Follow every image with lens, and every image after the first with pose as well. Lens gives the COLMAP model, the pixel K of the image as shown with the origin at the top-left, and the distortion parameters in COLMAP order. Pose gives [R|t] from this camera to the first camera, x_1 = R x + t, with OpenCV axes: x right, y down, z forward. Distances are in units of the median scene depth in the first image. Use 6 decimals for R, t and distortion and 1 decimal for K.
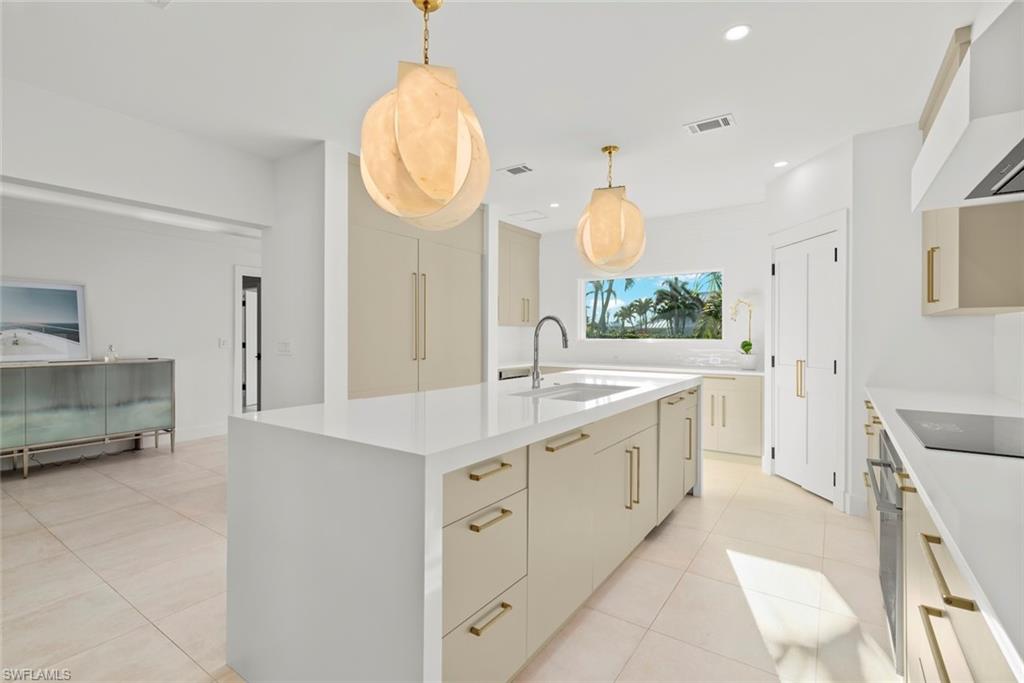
lens RADIAL K [[470.7, 0, 510.2], [0, 470.7, 336.0], [0, 0, 1]] dist [0.001068, 0.000495]
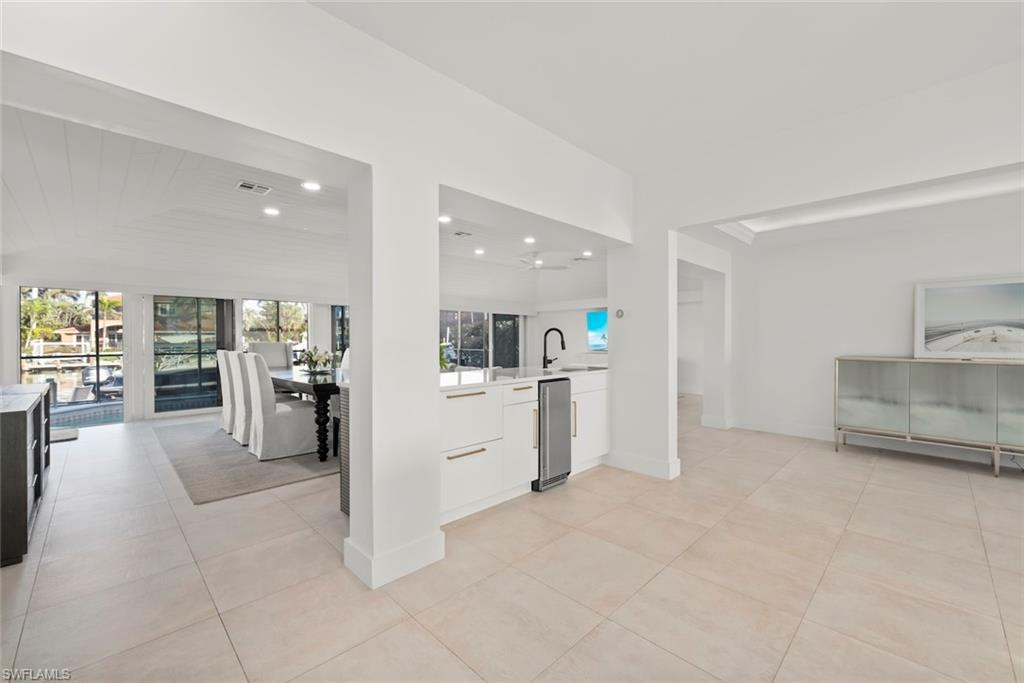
lens RADIAL K [[419.2, 0, 512.4], [0, 419.2, 346.2], [0, 0, 1]] dist [0.002906, -0.000089]
pose [[-0.184619, 0.019138, -0.982624, 0.023318], [0.001782, 0.999815, 0.019138, 0.009119], [0.982809, 0.001783, -0.184619, 0.164318]]
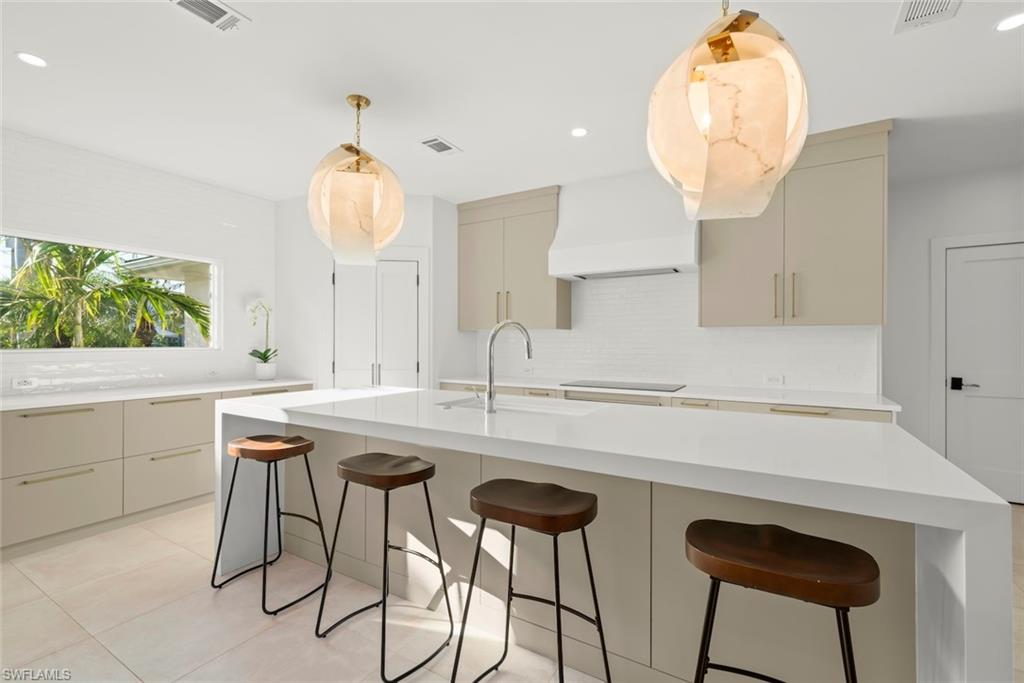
lens RADIAL K [[449.6, 0, 512.0], [0, 449.6, 341.5], [0, 0, 1]] dist [0.007087, 0.000071]
pose [[-0.063796, 0.000953, 0.997962, -0.477995], [-0.001339, 0.999999, -0.001041, -0.003622], [-0.997962, -0.001403, -0.063795, 0.708920]]
